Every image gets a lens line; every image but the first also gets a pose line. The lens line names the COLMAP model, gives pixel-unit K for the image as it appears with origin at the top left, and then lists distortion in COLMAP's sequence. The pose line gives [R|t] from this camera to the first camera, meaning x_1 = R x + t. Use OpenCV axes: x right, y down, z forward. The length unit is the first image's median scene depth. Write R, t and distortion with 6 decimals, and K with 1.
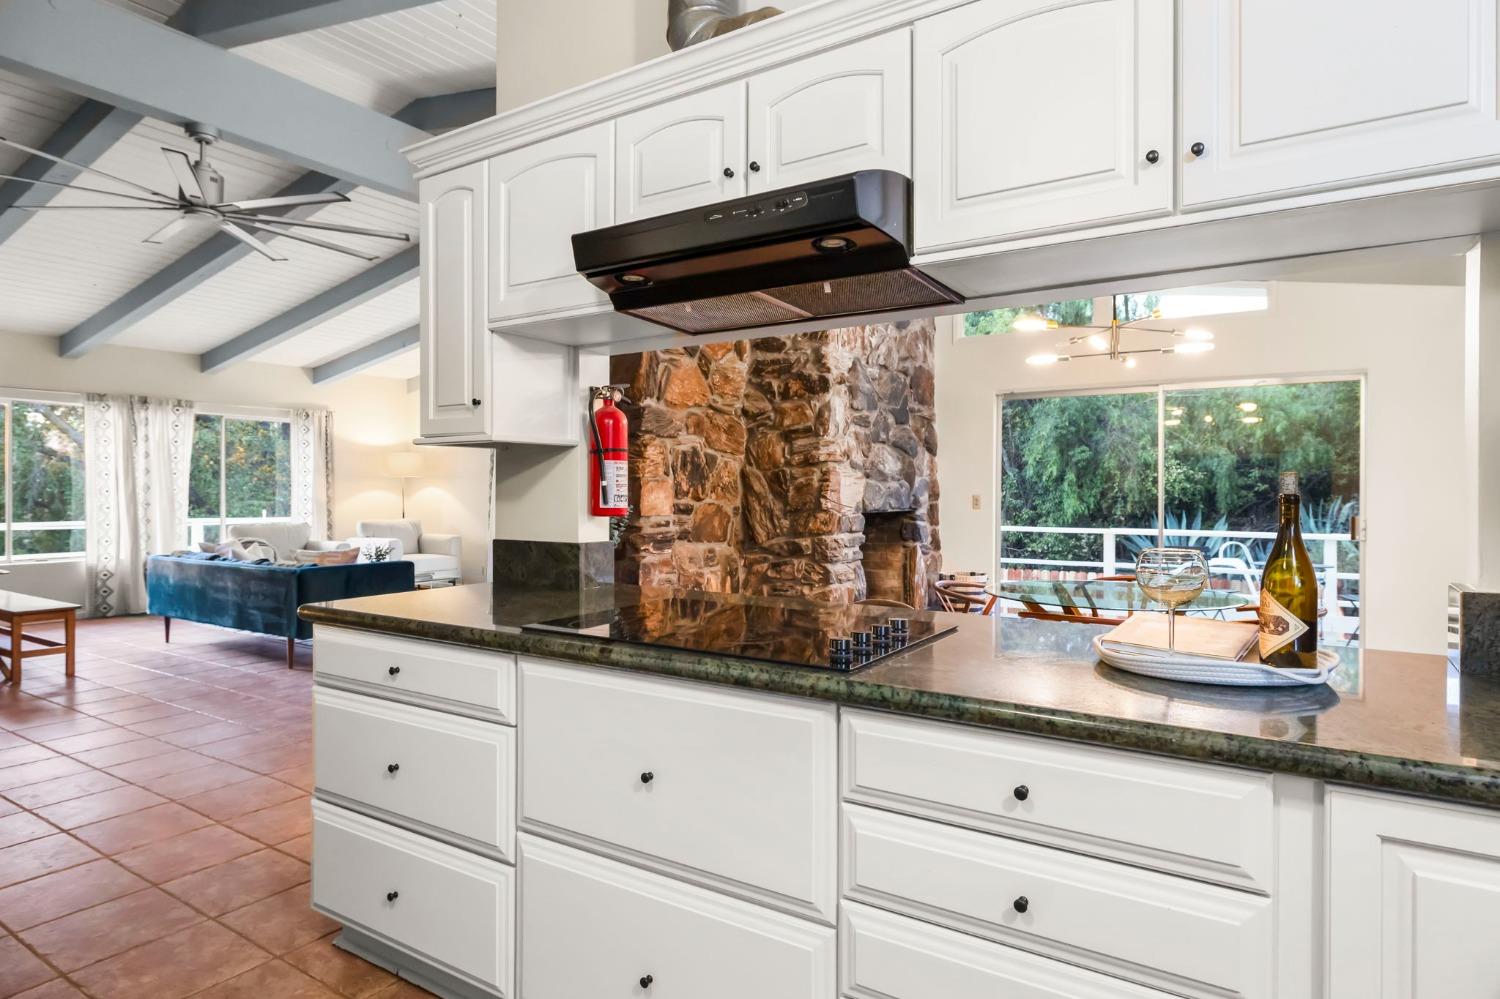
lens RADIAL K [[857.8, 0, 746.1], [0, 857.8, 493.2], [0, 0, 1]] dist [-0.004384, -0.000175]
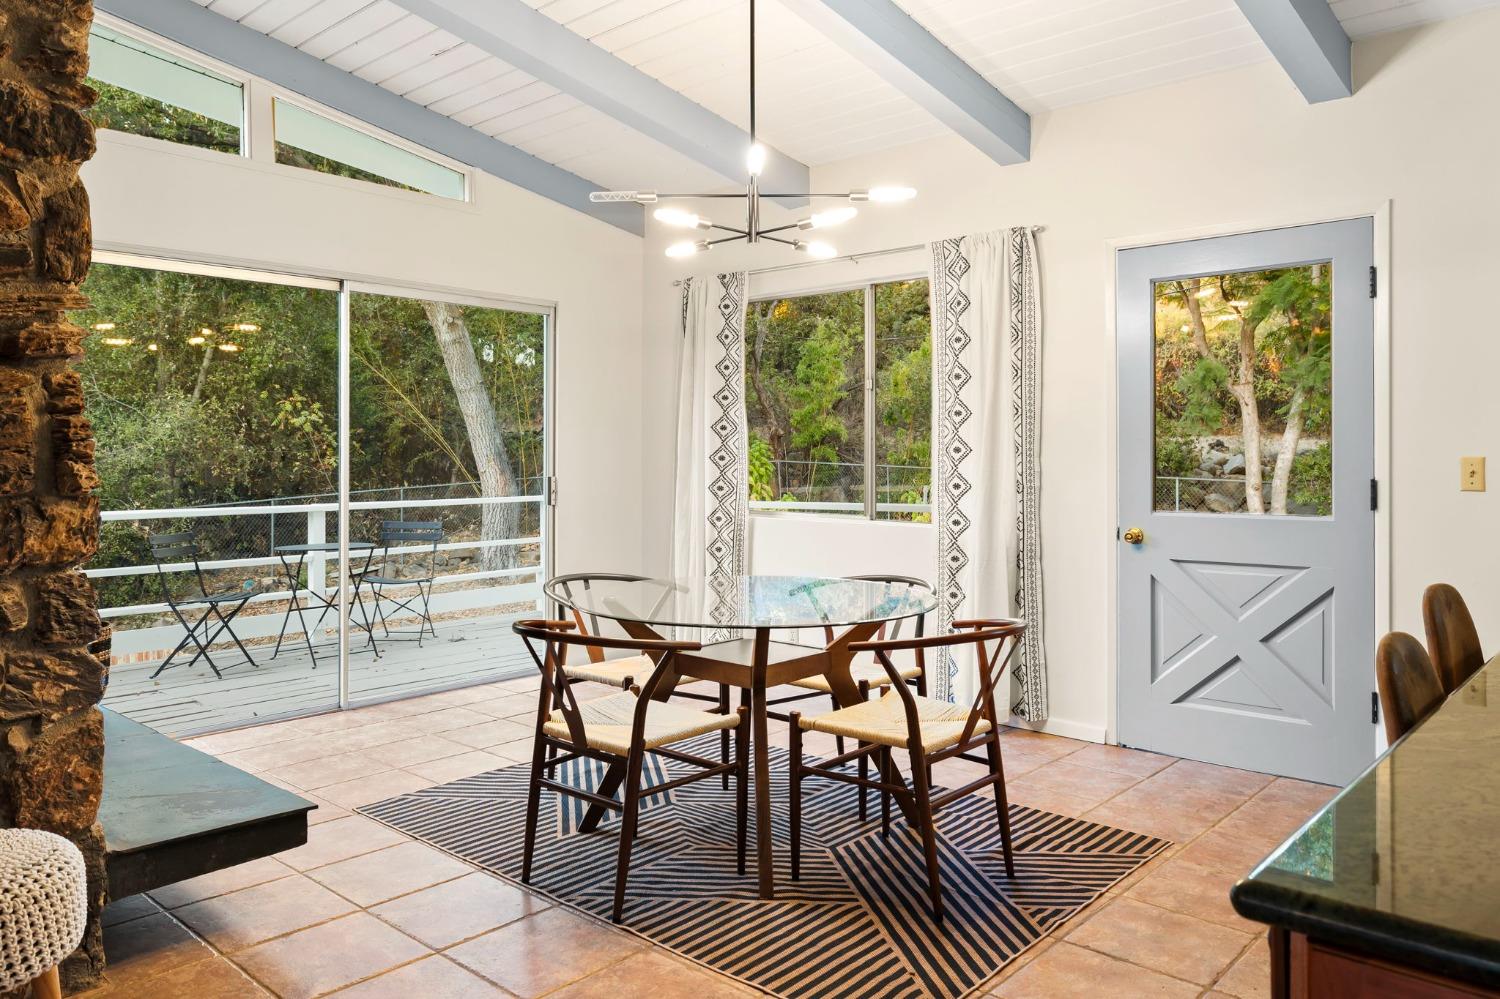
lens RADIAL K [[1056.8, 0, 756.5], [0, 1056.8, 455.6], [0, 0, 1]] dist [-0.005538, 0.003167]
pose [[0.158334, -0.000107, 0.987386, -0.250160], [0.004855, 0.999988, -0.000670, 0.004657], [-0.987374, 0.004900, 0.158332, 0.573904]]
